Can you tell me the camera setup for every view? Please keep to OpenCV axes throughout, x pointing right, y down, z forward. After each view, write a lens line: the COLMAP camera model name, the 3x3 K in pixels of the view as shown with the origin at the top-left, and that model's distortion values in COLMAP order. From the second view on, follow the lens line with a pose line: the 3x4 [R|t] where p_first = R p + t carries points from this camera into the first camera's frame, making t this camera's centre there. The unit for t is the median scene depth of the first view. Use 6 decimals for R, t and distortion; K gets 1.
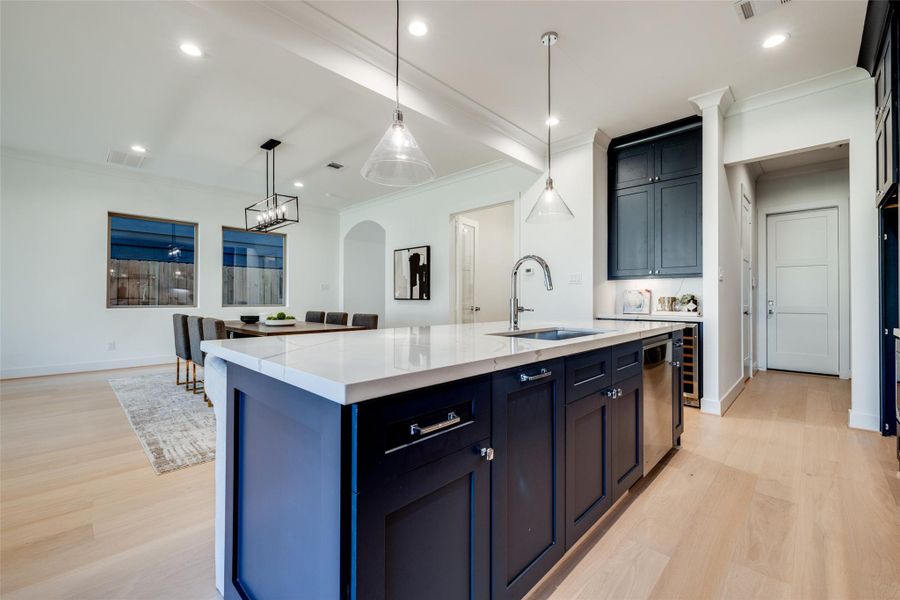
lens RADIAL K [[372.6, 0, 451.7], [0, 372.6, 296.2], [0, 0, 1]] dist [-0.000534, 0.000051]
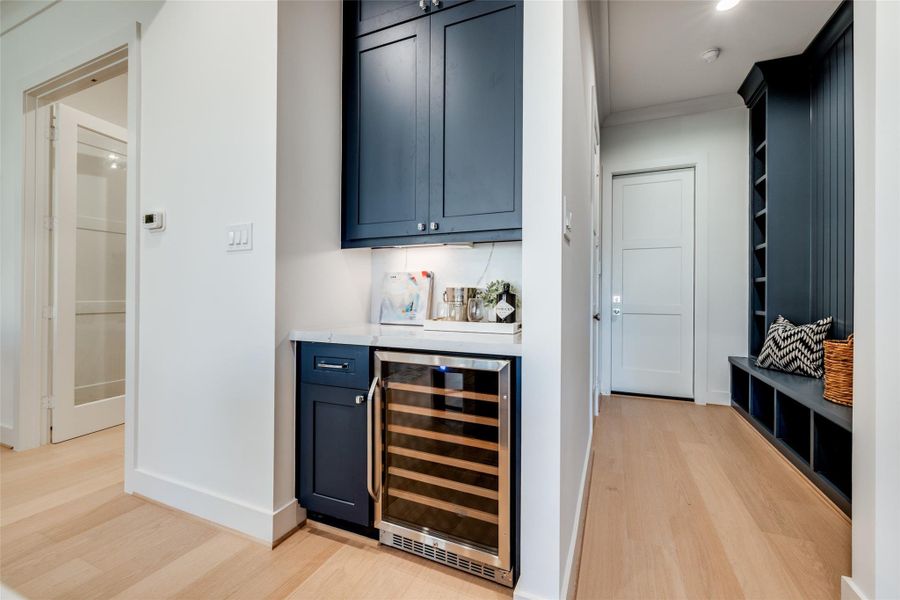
lens RADIAL K [[372.6, 0, 452.4], [0, 372.6, 296.1], [0, 0, 1]] dist [-0.000534, 0.000051]
pose [[0.935726, 0.000944, 0.352725, 0.401577], [-0.005171, 0.999926, 0.011043, 0.007217], [-0.352689, -0.012157, 0.935662, 0.571245]]
